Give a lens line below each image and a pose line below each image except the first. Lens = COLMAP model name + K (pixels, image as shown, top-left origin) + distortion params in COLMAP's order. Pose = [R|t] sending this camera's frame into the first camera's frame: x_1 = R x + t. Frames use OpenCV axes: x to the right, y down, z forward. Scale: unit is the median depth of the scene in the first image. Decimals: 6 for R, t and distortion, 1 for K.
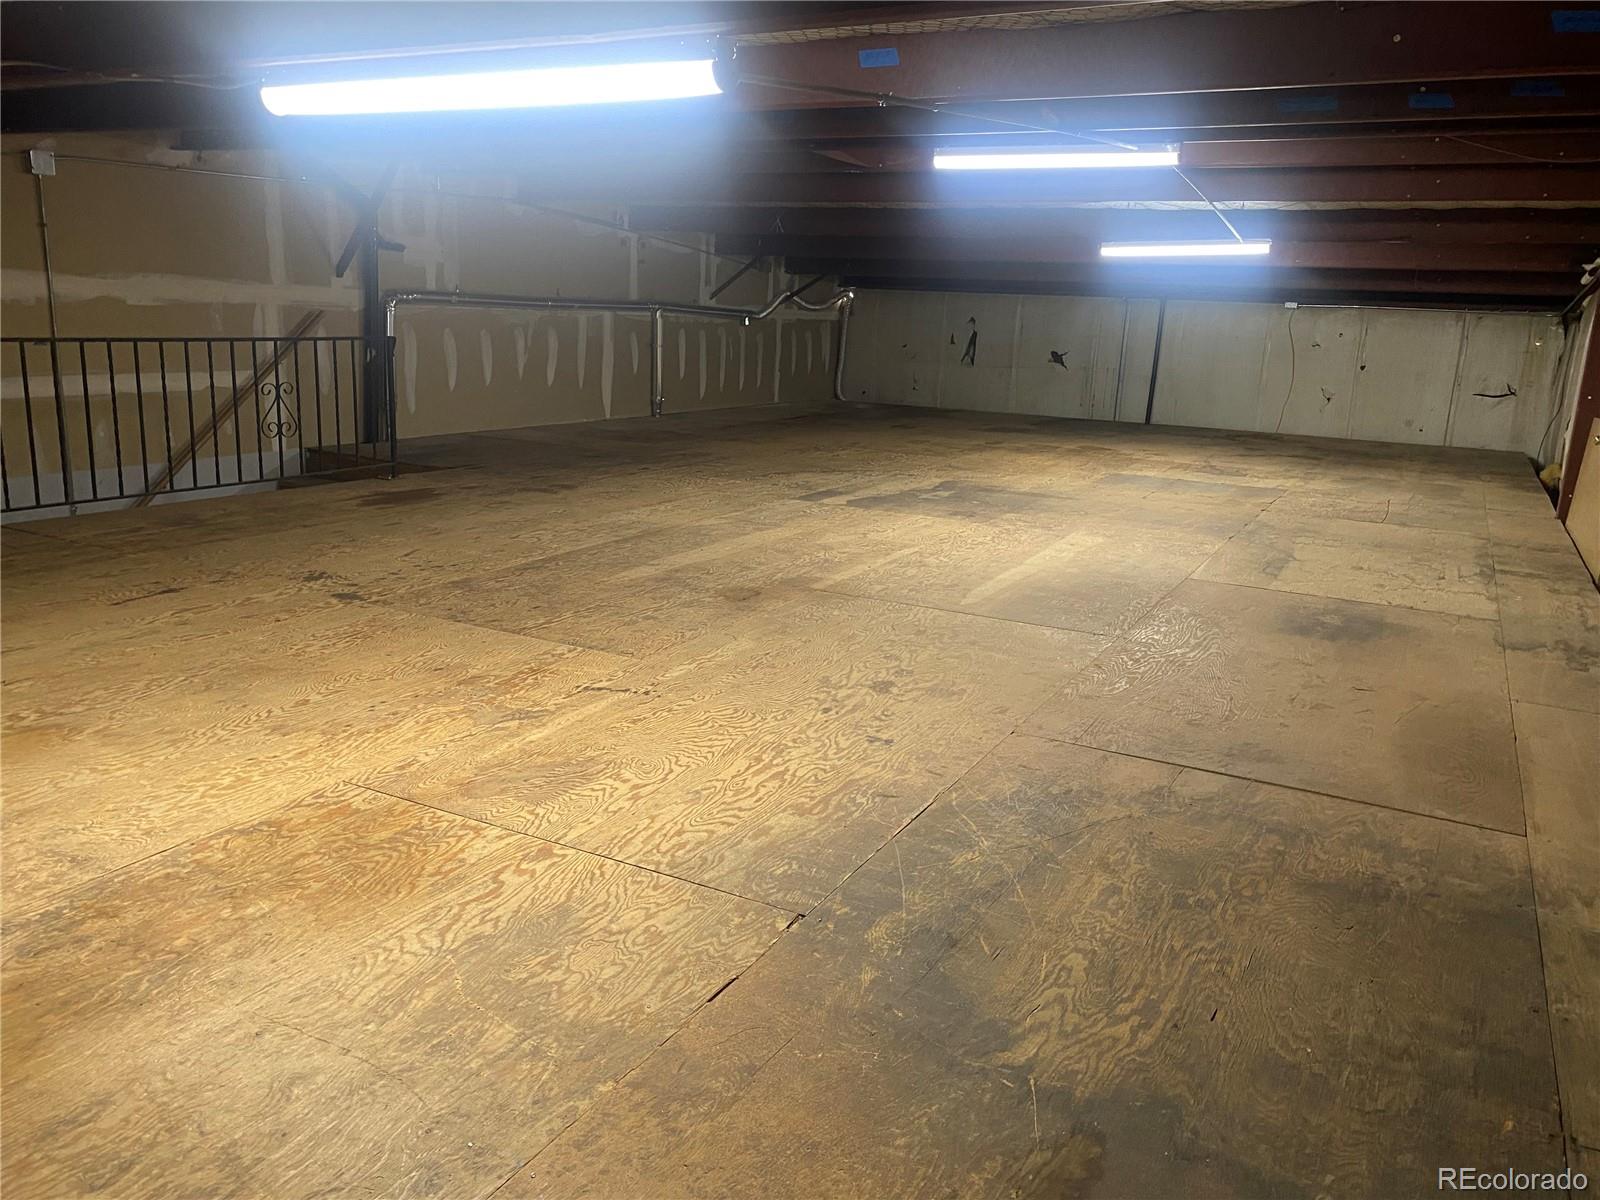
lens RADIAL K [[1230.2, 0, 800.0], [0, 1230.2, 600.0], [0, 0, 1]] dist [0.021364, 0.001313]
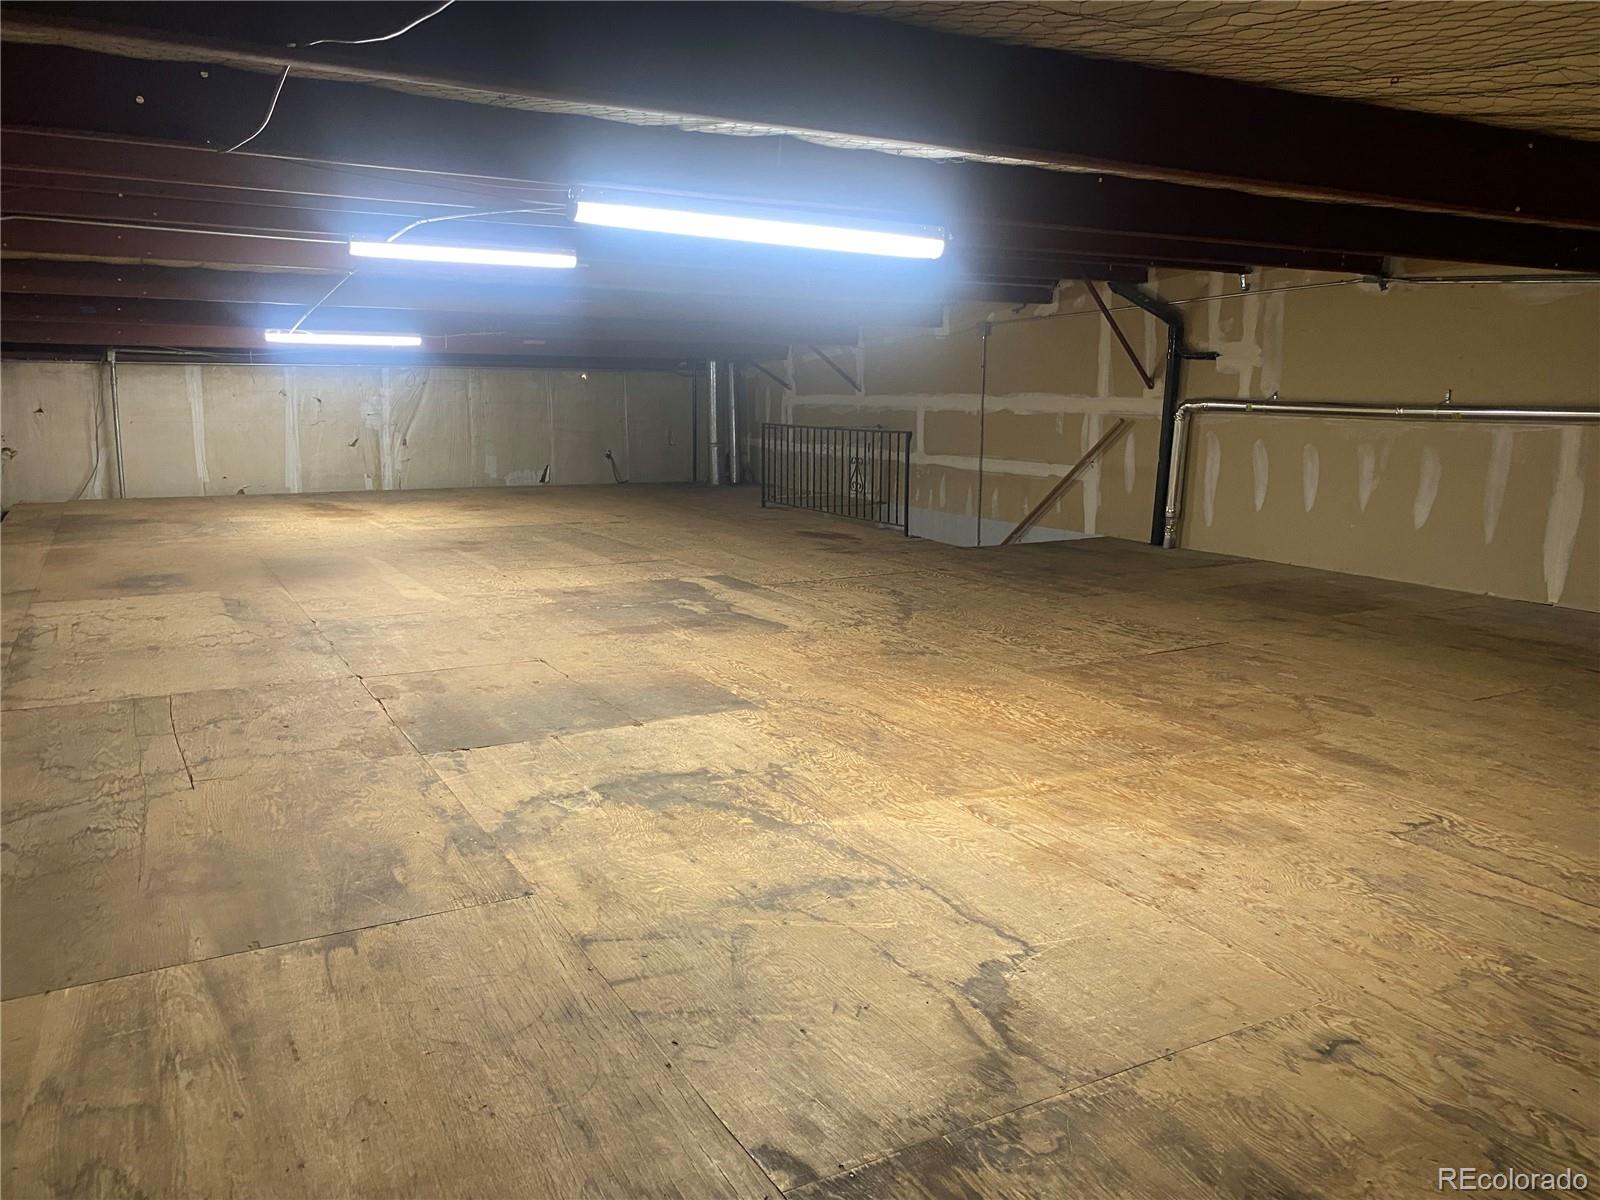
lens RADIAL K [[1230.2, 0, 800.0], [0, 1230.2, 600.0], [0, 0, 1]] dist [0.021364, 0.001313]
pose [[-0.558669, 0.094434, -0.823997, 0.711493], [-0.224519, 0.939183, 0.259858, -0.303366], [0.798424, 0.330177, -0.503490, 1.378454]]
